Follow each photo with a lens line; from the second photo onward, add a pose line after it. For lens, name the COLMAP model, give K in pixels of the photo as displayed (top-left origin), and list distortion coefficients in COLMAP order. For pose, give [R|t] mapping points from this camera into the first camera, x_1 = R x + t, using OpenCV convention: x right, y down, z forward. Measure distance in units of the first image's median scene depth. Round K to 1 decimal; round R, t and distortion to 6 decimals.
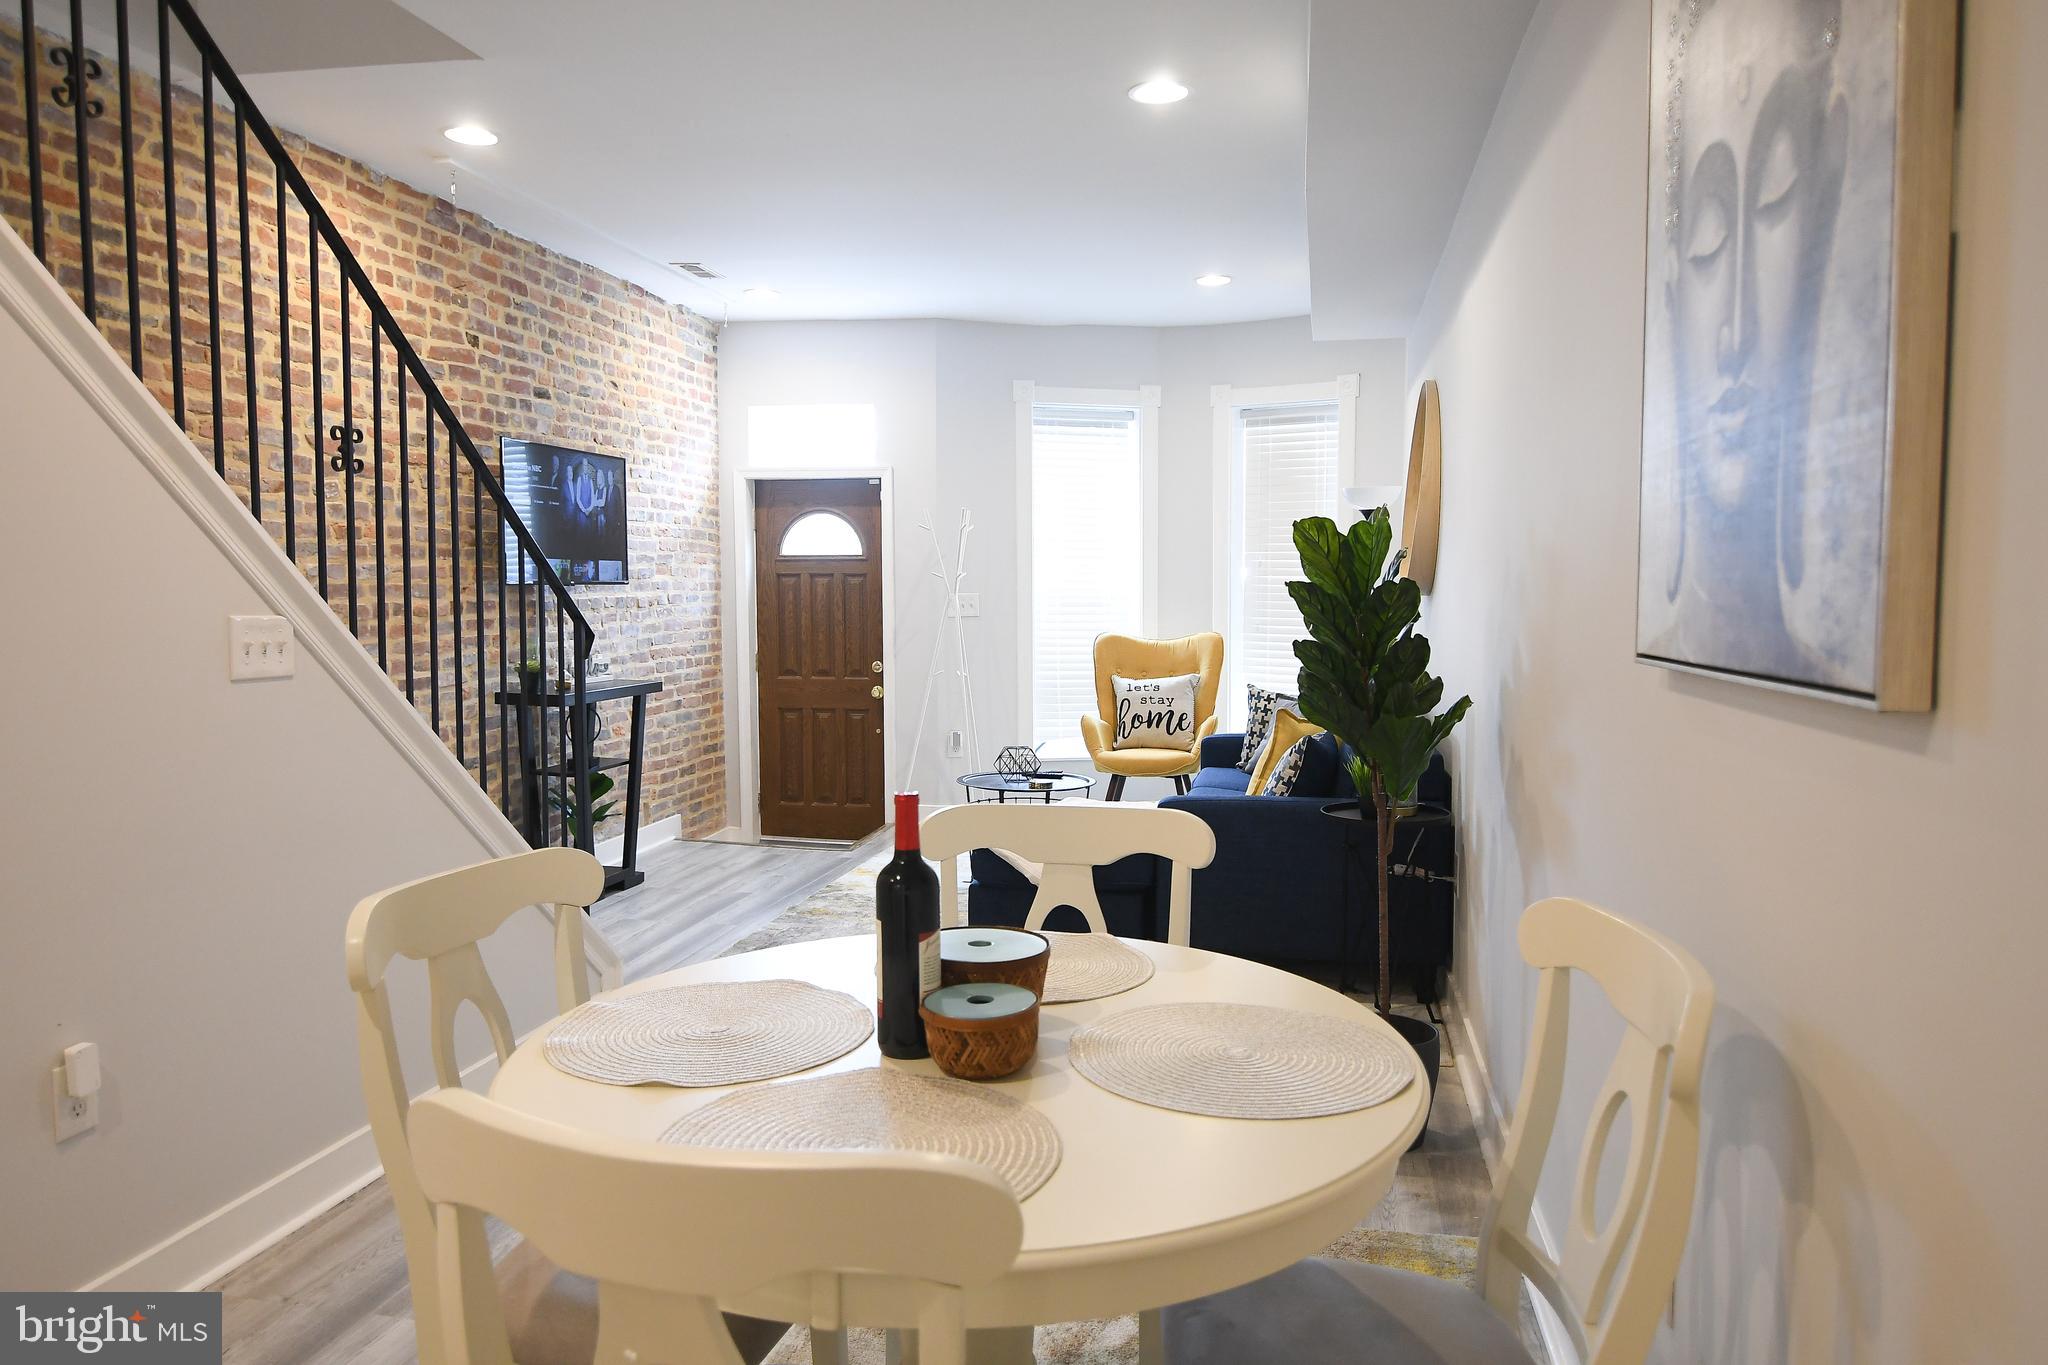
lens RADIAL K [[1436.2, 0, 1029.3], [0, 1436.2, 685.1], [0, 0, 1]] dist [-0.011645, 0.001019]
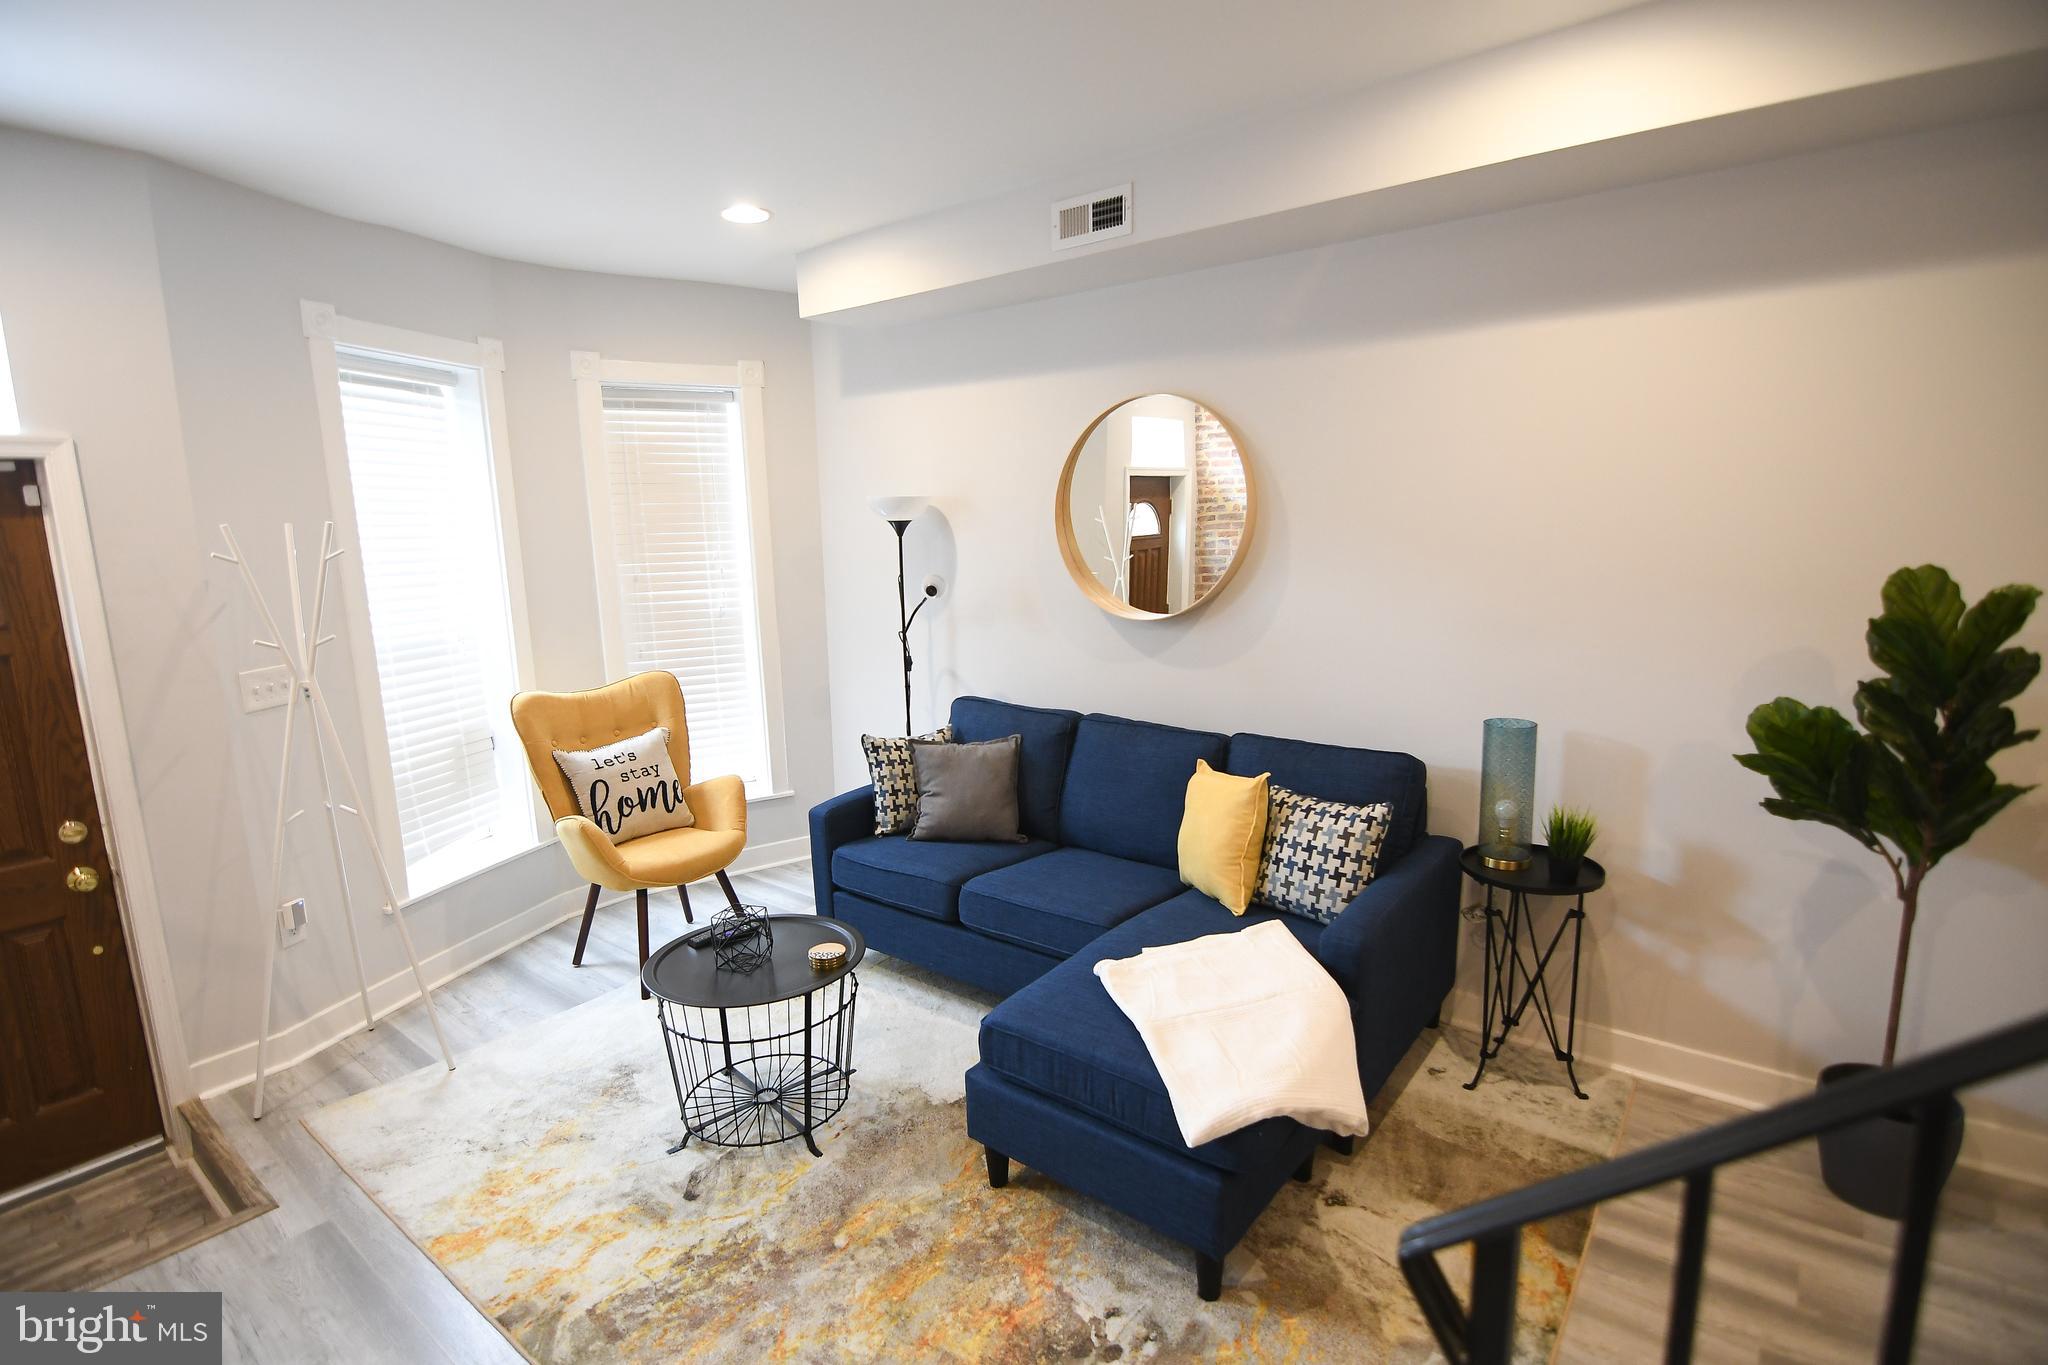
lens RADIAL K [[988.6, 0, 1019.0], [0, 988.6, 681.3], [0, 0, 1]] dist [-0.012709, -0.003656]
pose [[0.453958, -0.160361, 0.876474, -0.269801], [0.089506, 0.986903, 0.134206, -0.089193], [-0.886516, 0.017526, 0.462366, 0.584733]]
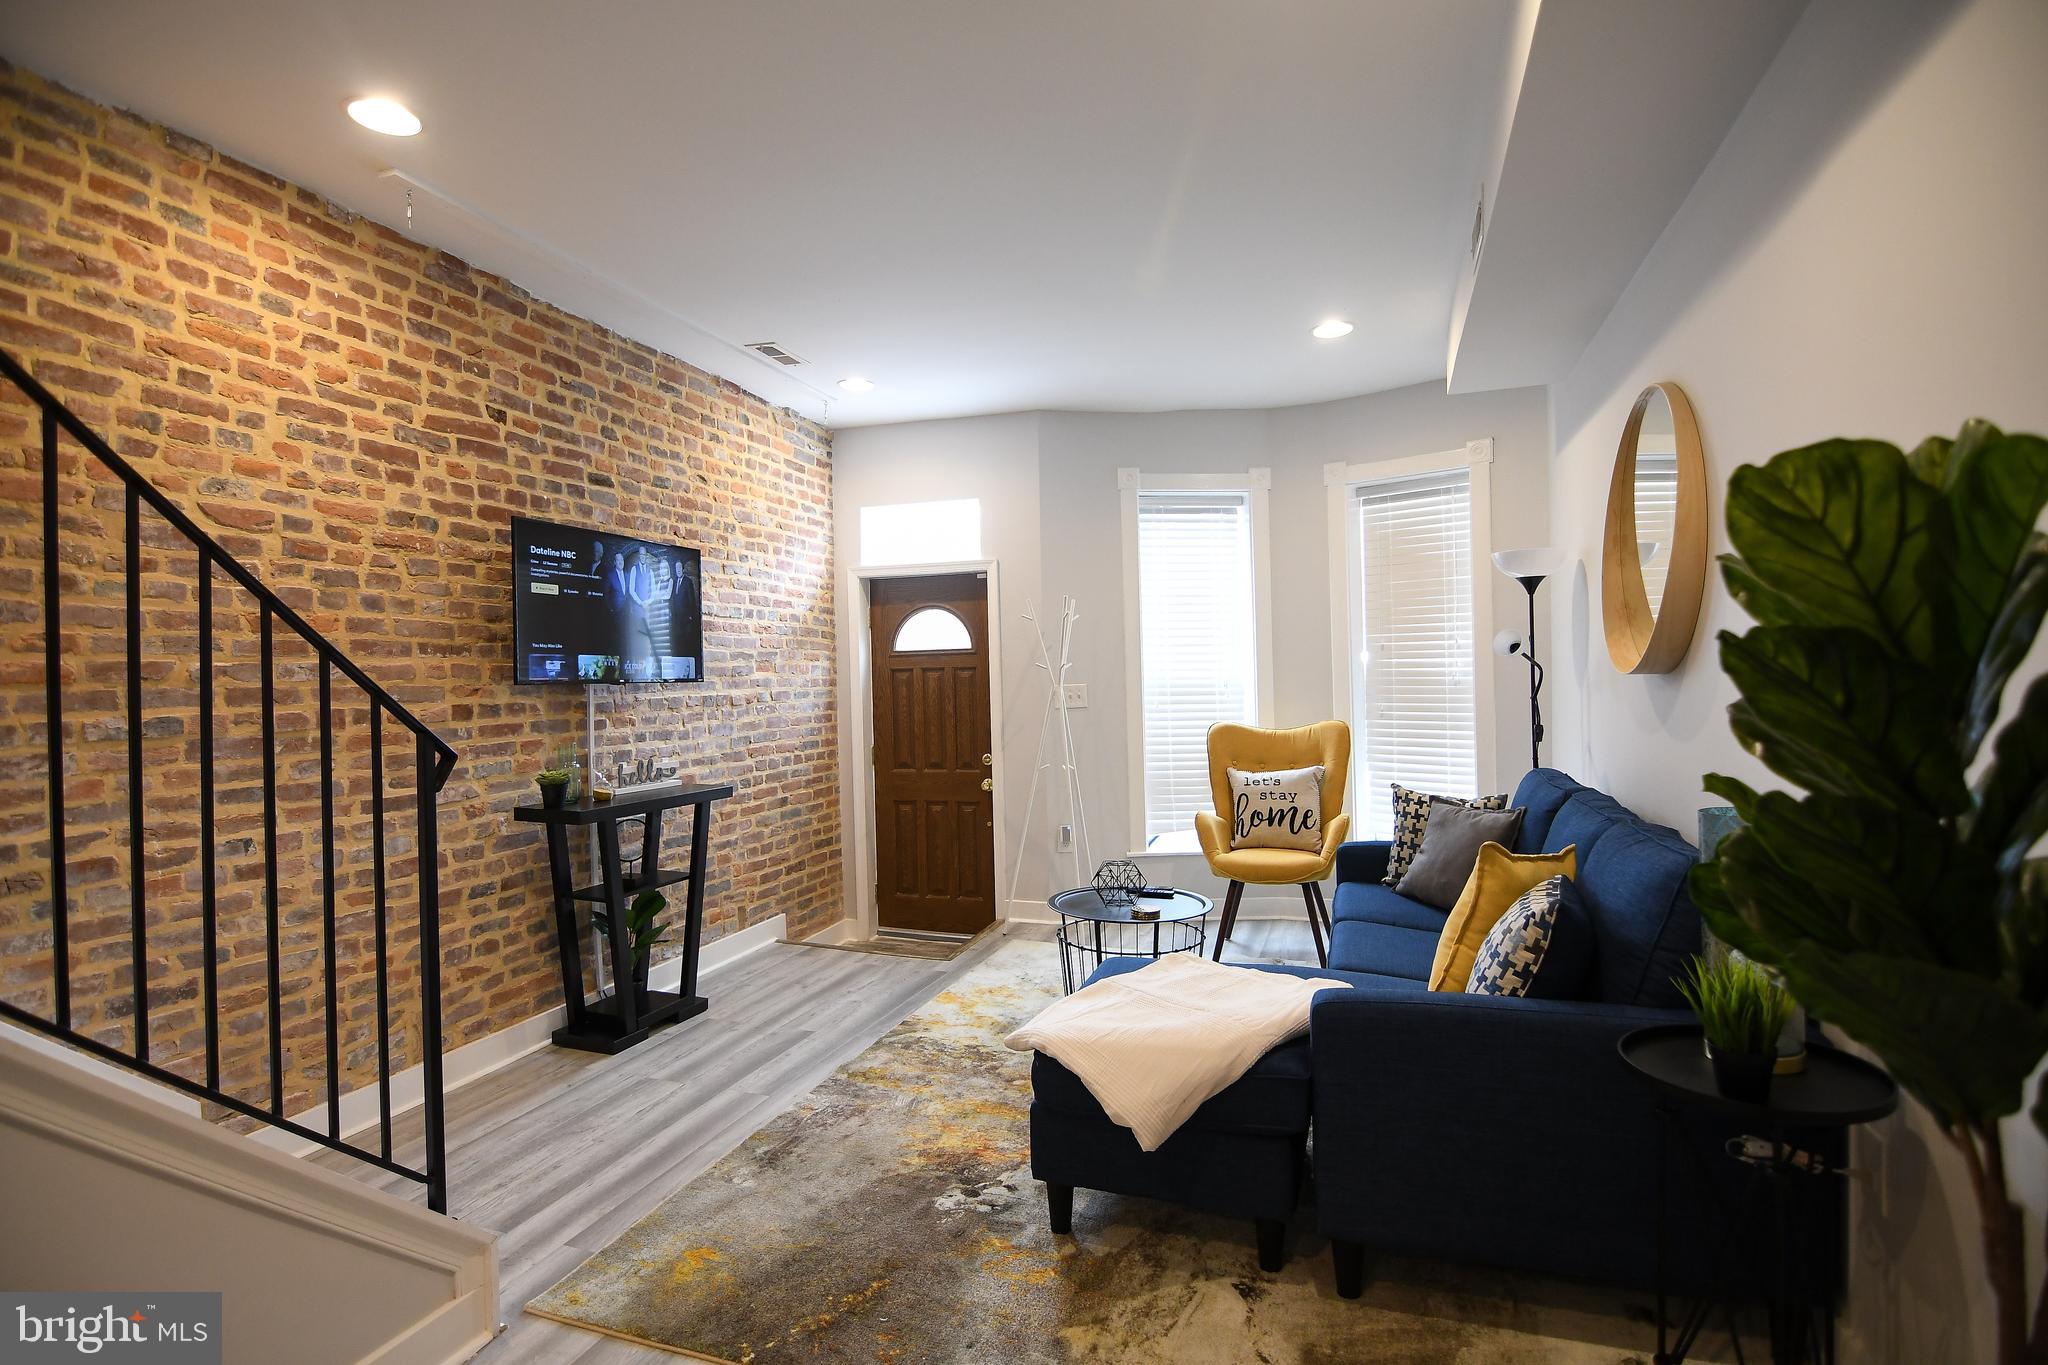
lens RADIAL K [[988.6, 0, 1015.8], [0, 988.6, 683.5], [0, 0, 1]] dist [-0.012709, -0.003656]
pose [[0.989056, -0.020850, -0.146060, 0.016601], [0.011149, 0.997696, -0.066926, -0.020829], [0.147119, 0.064565, 0.987009, 0.346667]]
